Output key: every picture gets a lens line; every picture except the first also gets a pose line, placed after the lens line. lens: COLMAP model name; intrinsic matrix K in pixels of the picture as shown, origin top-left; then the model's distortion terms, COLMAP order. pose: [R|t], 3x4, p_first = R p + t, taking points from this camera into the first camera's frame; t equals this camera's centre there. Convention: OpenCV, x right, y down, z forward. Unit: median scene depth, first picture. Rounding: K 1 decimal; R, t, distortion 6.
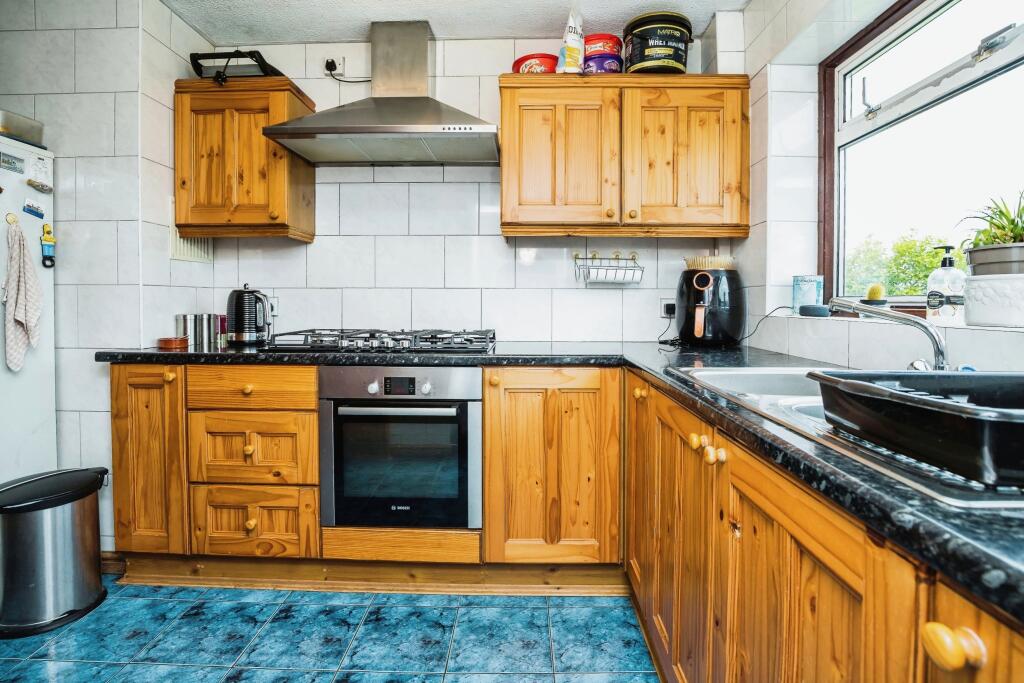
lens RADIAL K [[497.6, 0, 514.0], [0, 497.6, 319.7], [0, 0, 1]] dist [-0.028160, -0.000336]
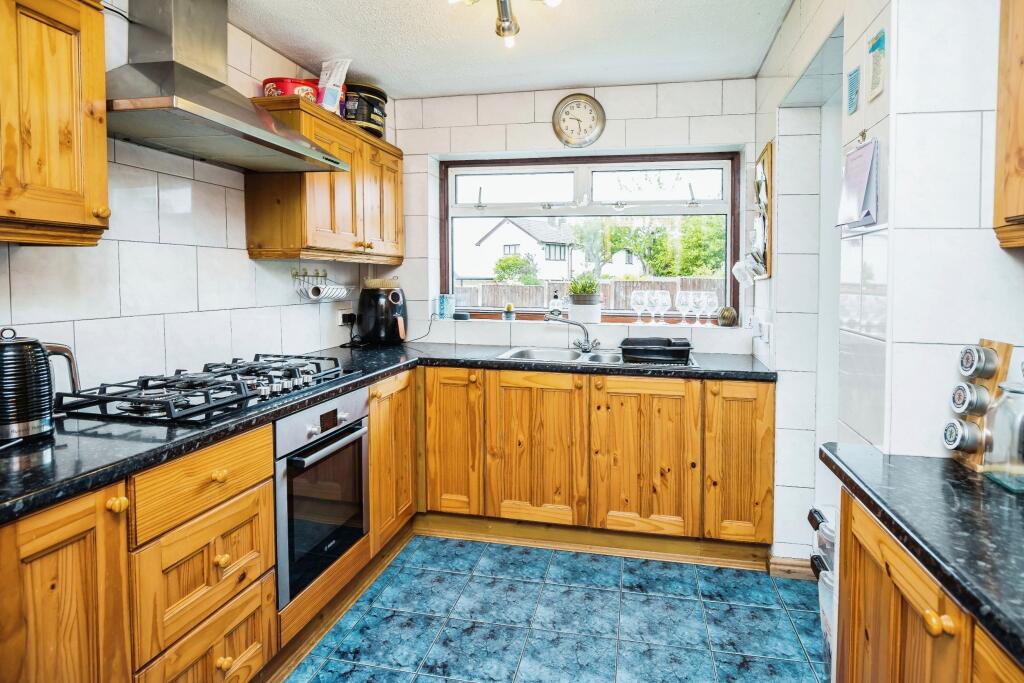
lens RADIAL K [[590.3, 0, 513.6], [0, 590.3, 298.7], [0, 0, 1]] dist [0.000520, 0.000323]
pose [[0.192408, -0.037676, 0.980591, -1.283077], [0.026973, 0.999088, 0.033094, -0.133979], [-0.980944, 0.020082, 0.193249, 0.408727]]
